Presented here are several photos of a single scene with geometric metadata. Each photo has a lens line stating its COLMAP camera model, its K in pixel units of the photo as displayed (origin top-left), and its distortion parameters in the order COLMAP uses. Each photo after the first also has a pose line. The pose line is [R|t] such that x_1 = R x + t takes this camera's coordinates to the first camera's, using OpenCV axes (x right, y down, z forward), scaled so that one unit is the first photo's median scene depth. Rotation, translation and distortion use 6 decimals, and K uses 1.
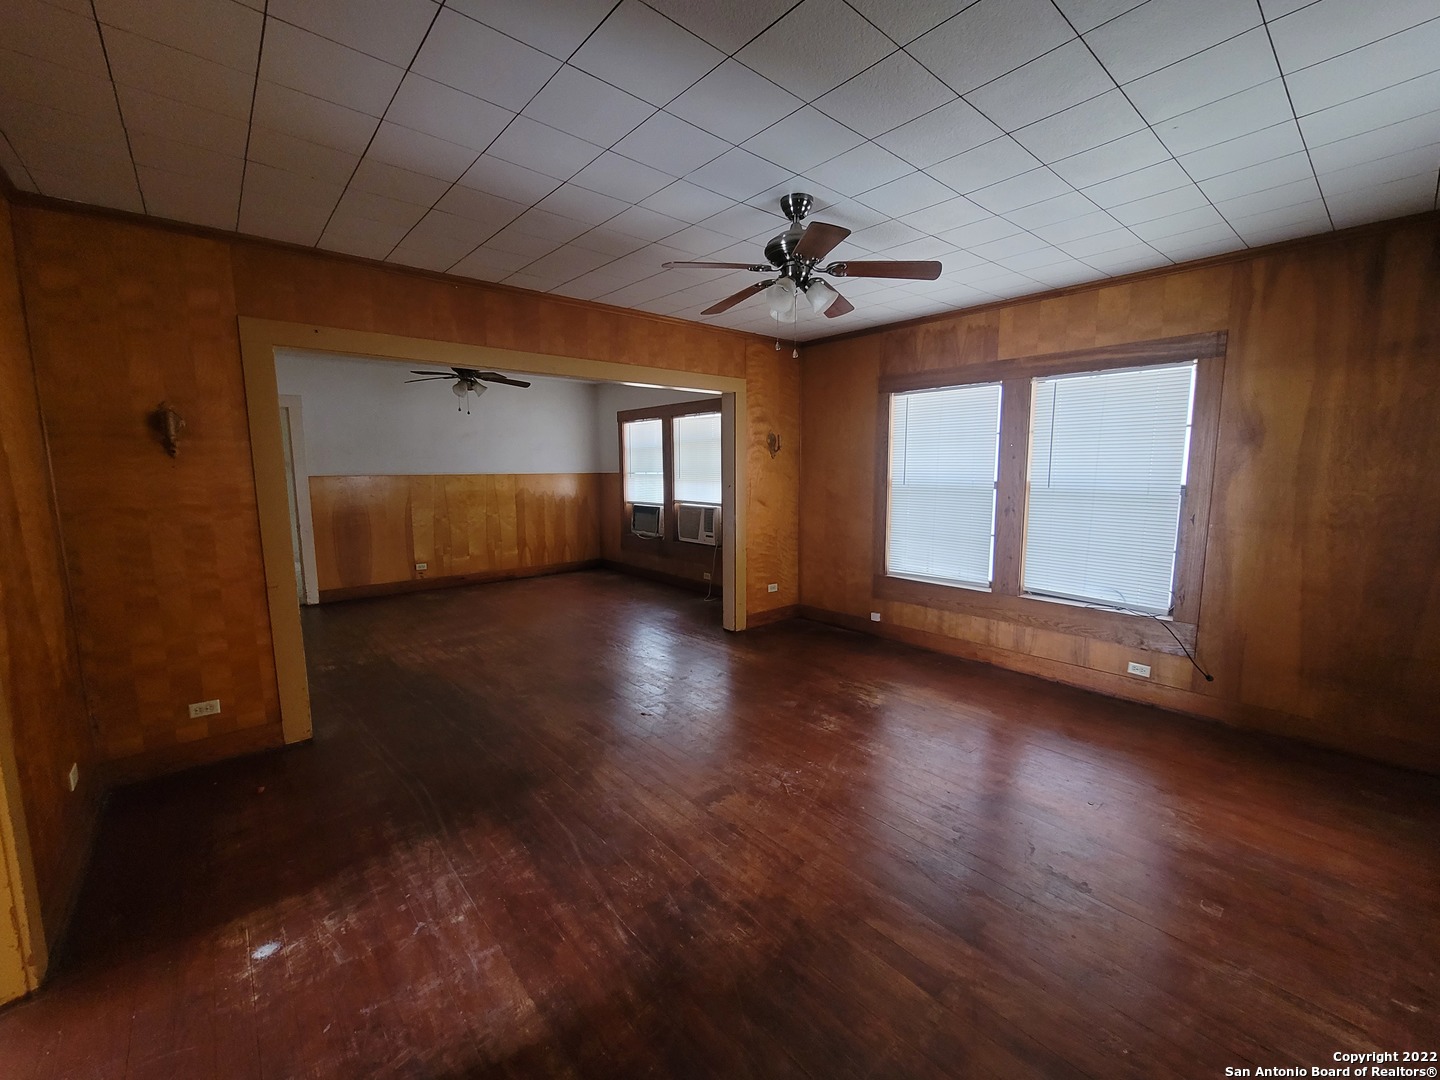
lens RADIAL K [[586.9, 0, 715.5], [0, 586.9, 540.6], [0, 0, 1]] dist [-0.002409, 0.000037]
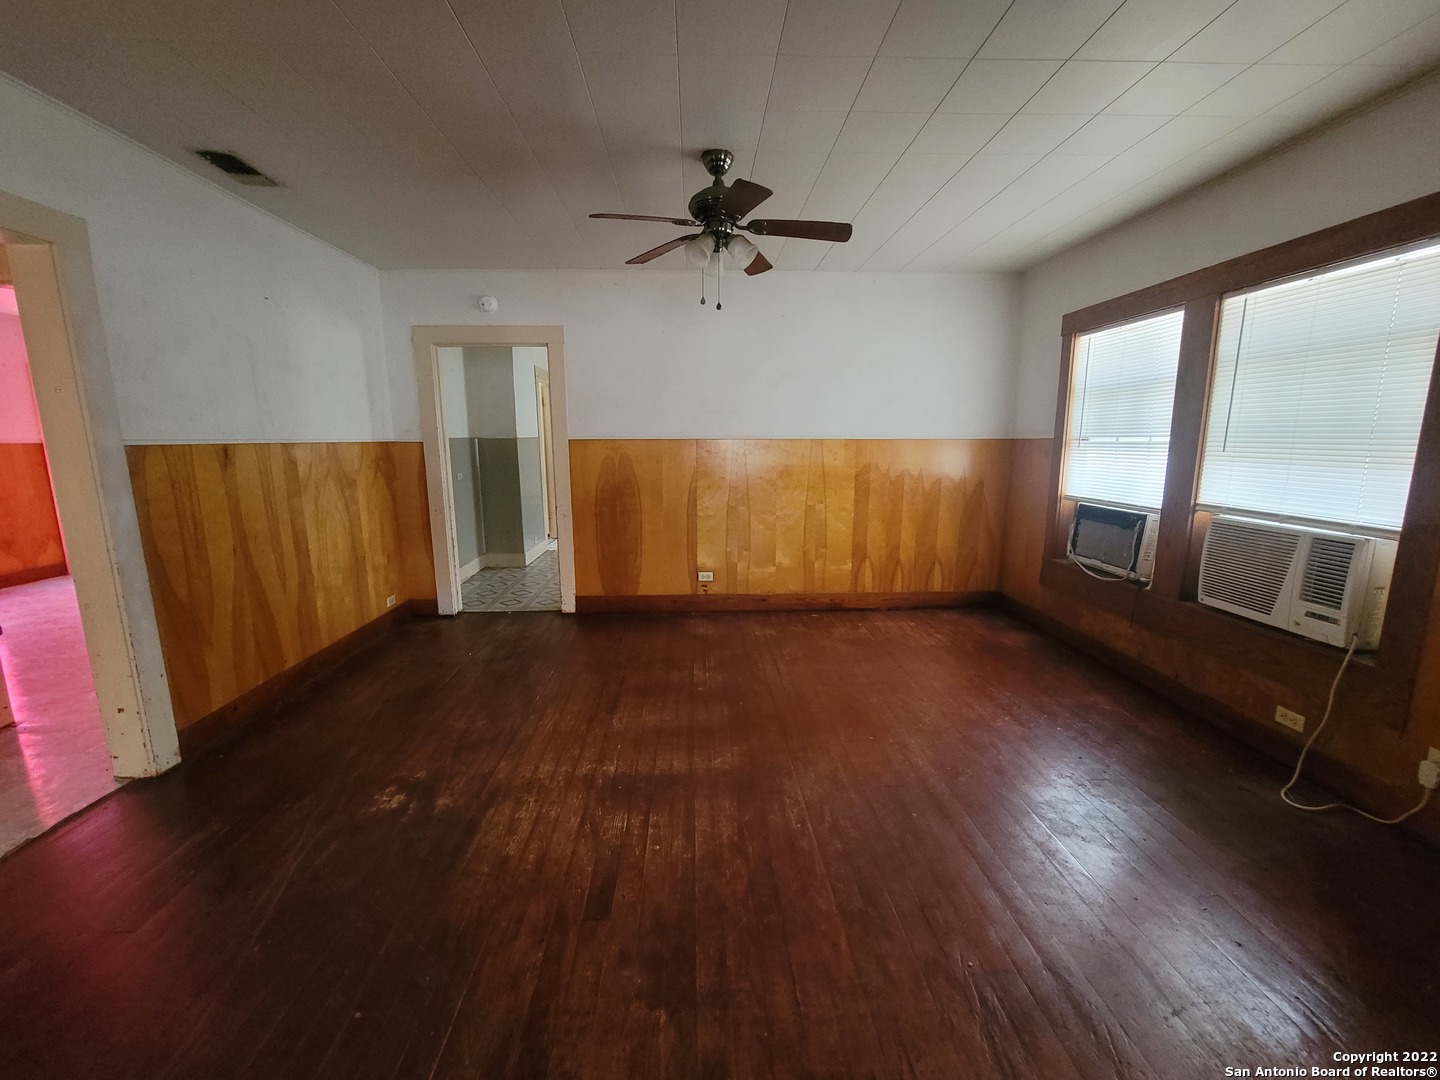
lens RADIAL K [[586.9, 0, 720.2], [0, 586.9, 539.0], [0, 0, 1]] dist [-0.002409, 0.000037]
pose [[0.786020, 0.107876, -0.608717, -0.076200], [-0.079134, 0.994114, 0.073991, -0.045950], [0.613116, -0.009988, 0.789930, 0.442653]]
